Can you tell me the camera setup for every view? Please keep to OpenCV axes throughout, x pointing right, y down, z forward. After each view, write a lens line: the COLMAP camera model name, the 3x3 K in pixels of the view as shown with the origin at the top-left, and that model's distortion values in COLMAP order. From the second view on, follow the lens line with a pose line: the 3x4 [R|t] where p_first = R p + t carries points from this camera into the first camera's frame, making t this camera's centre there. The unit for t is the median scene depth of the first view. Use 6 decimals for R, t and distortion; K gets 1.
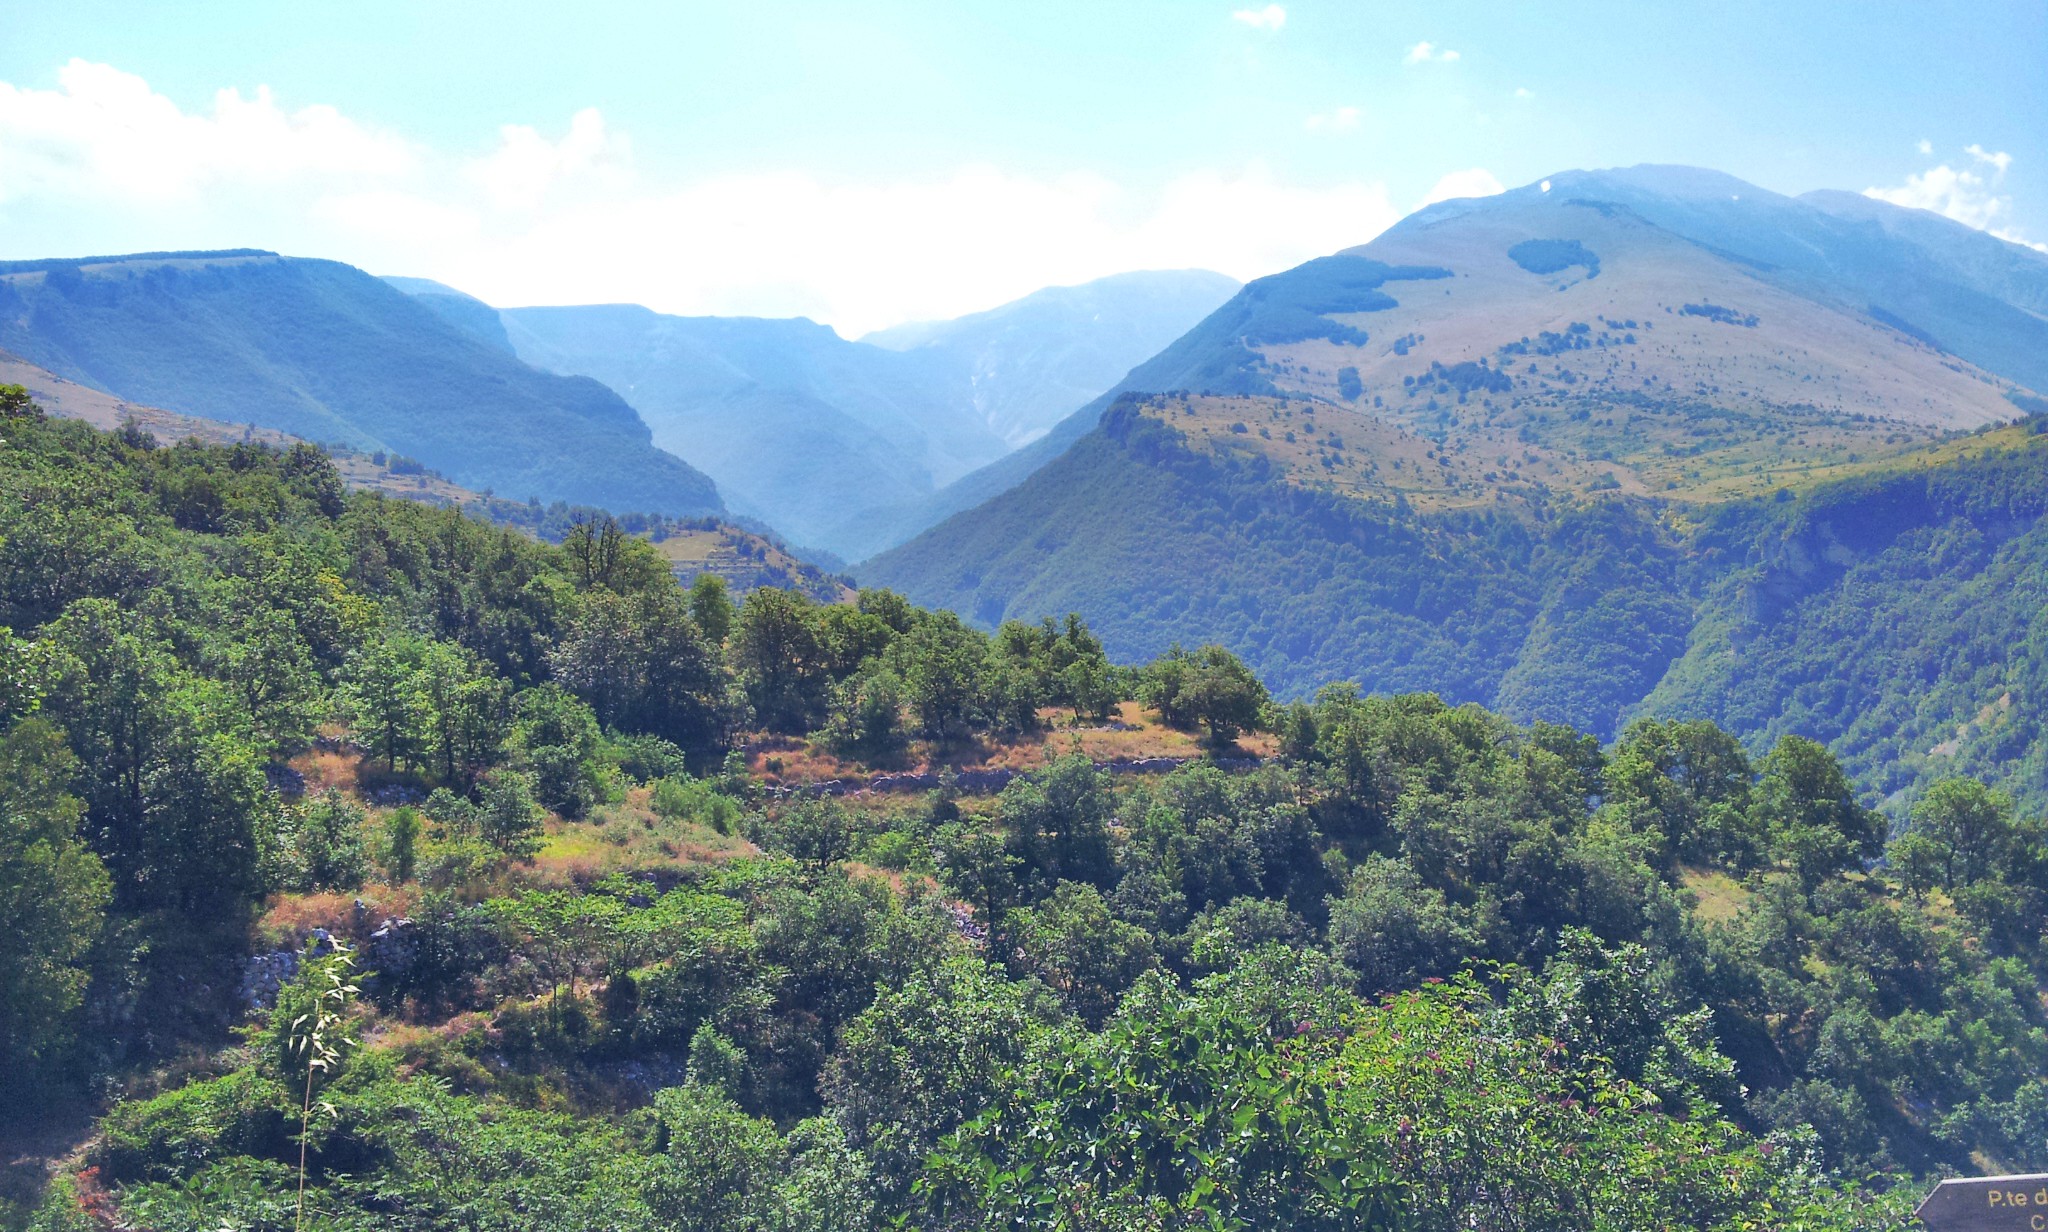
lens RADIAL K [[1843.1, 0, 1024.0], [0, 1843.1, 616.0], [0, 0, 1]] dist [0.003799, -0.002537]
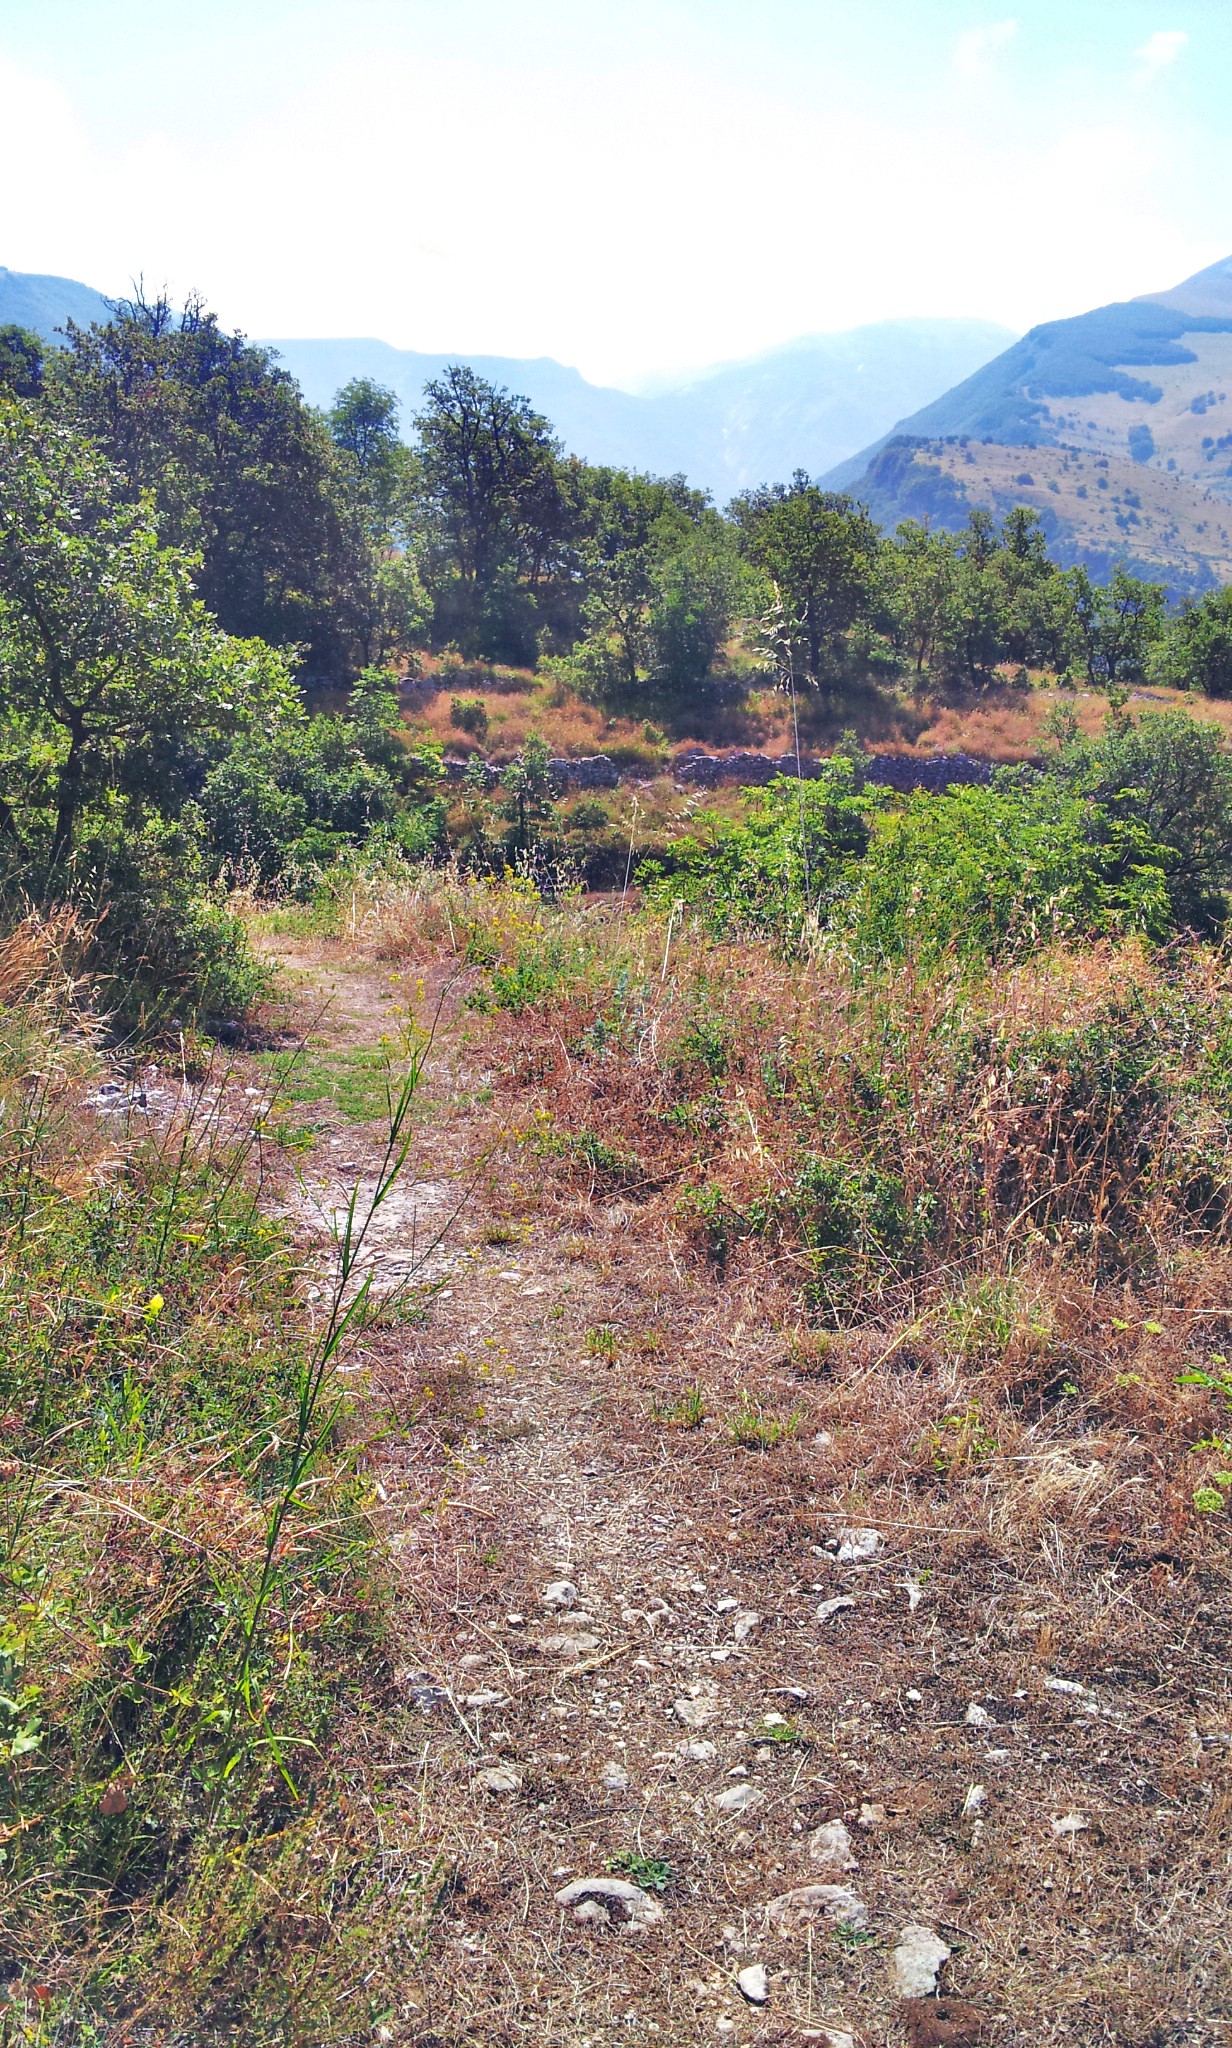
lens RADIAL K [[1810.4, 0, 622.8], [0, 1810.4, 1122.5], [0, 0, 1]] dist [-0.019992, -0.008131]
pose [[0.996475, 0.057827, -0.060772, -0.008279], [-0.042340, 0.972095, 0.230734, 0.009597], [0.072419, -0.227347, 0.971117, 0.070422]]
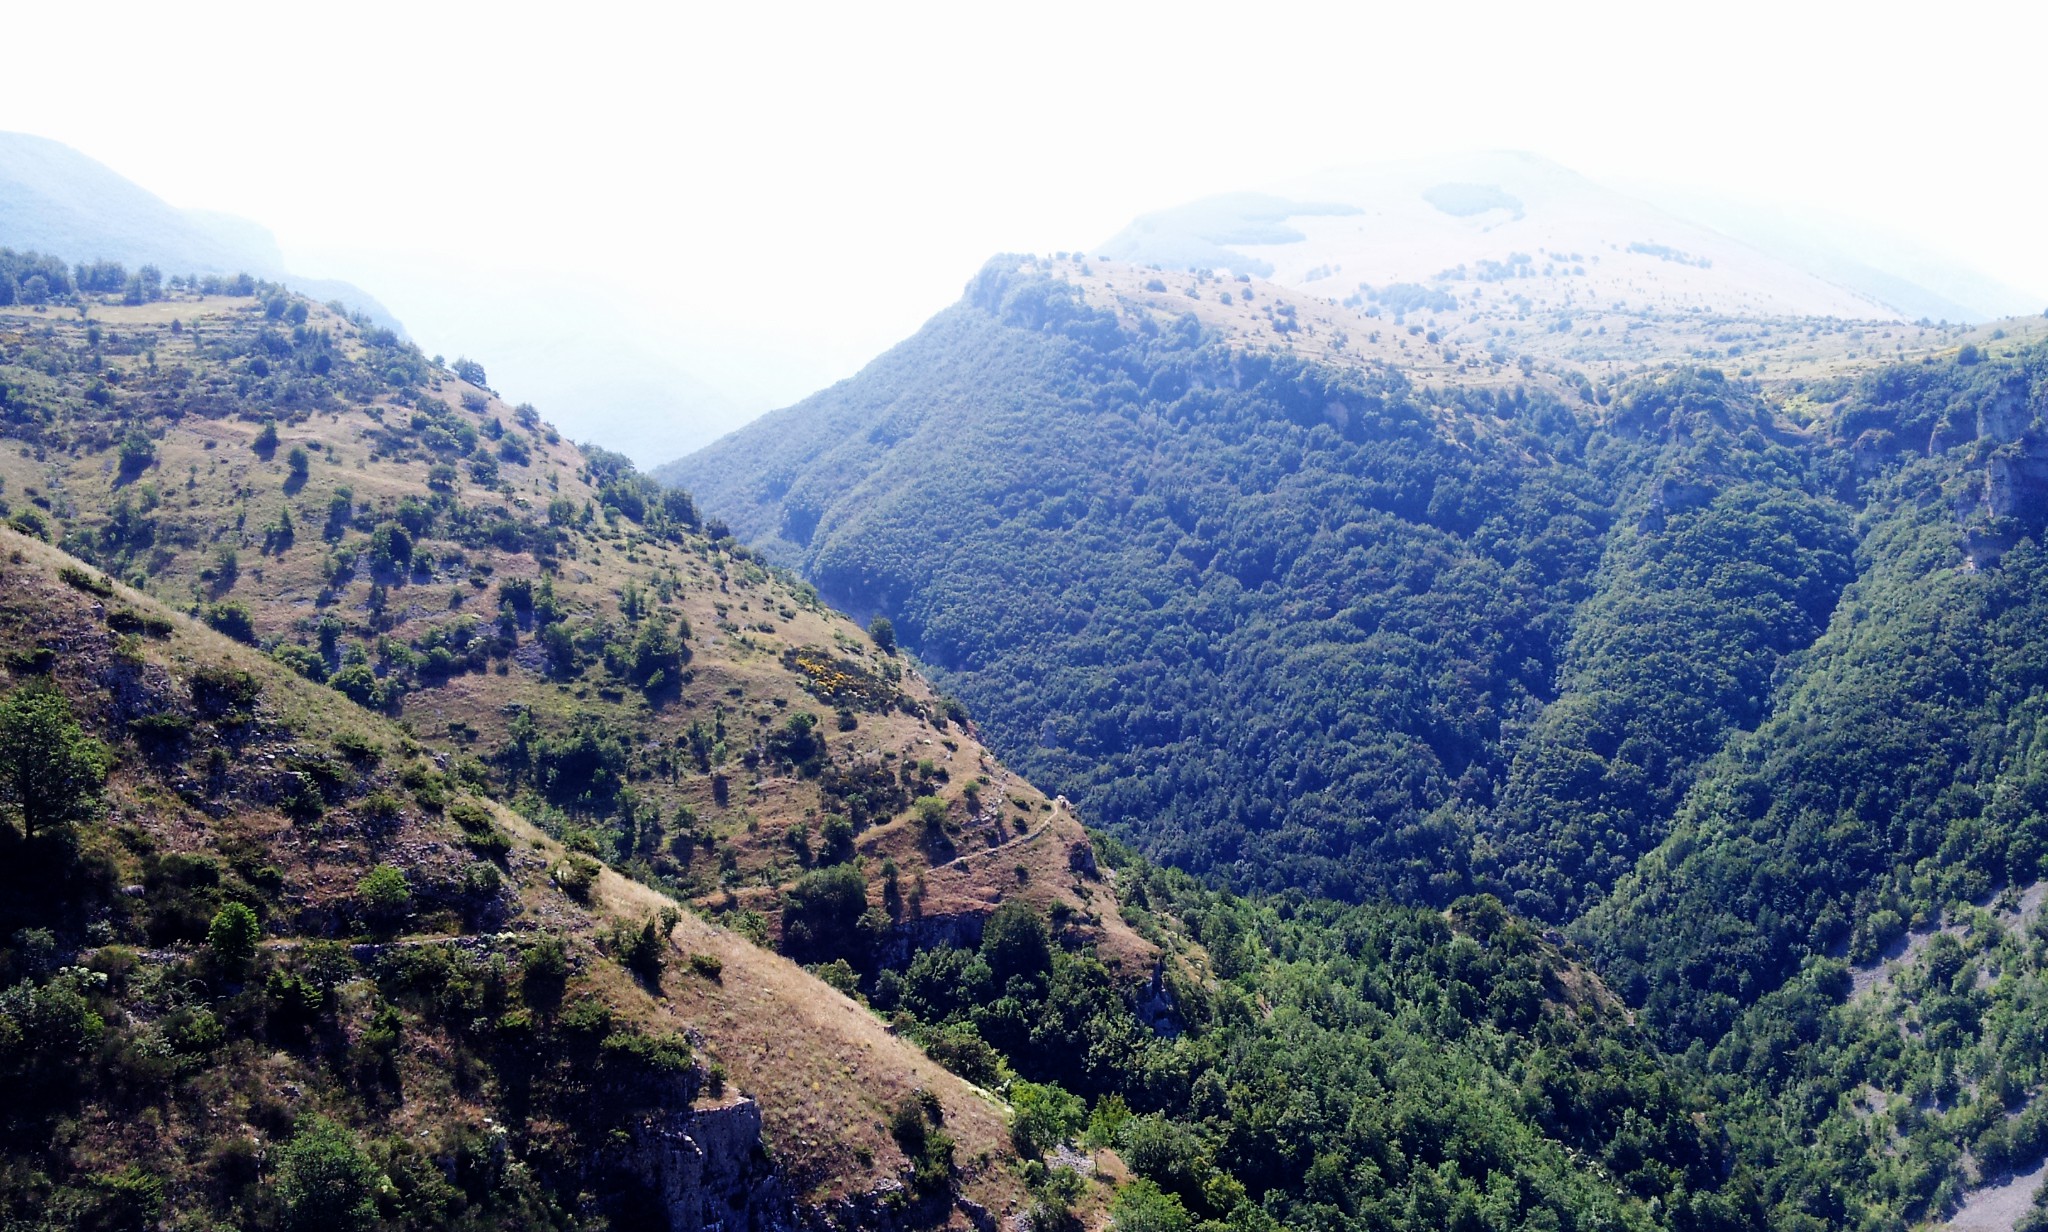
lens RADIAL K [[1810.4, 0, 1139.0], [0, 1810.4, 614.0], [0, 0, 1]] dist [-0.019992, -0.008131]
pose [[0.989811, 0.023752, 0.140391, 0.015375], [-0.023390, 0.999717, -0.004225, 0.035263], [-0.140452, 0.000898, 0.990087, 0.343075]]
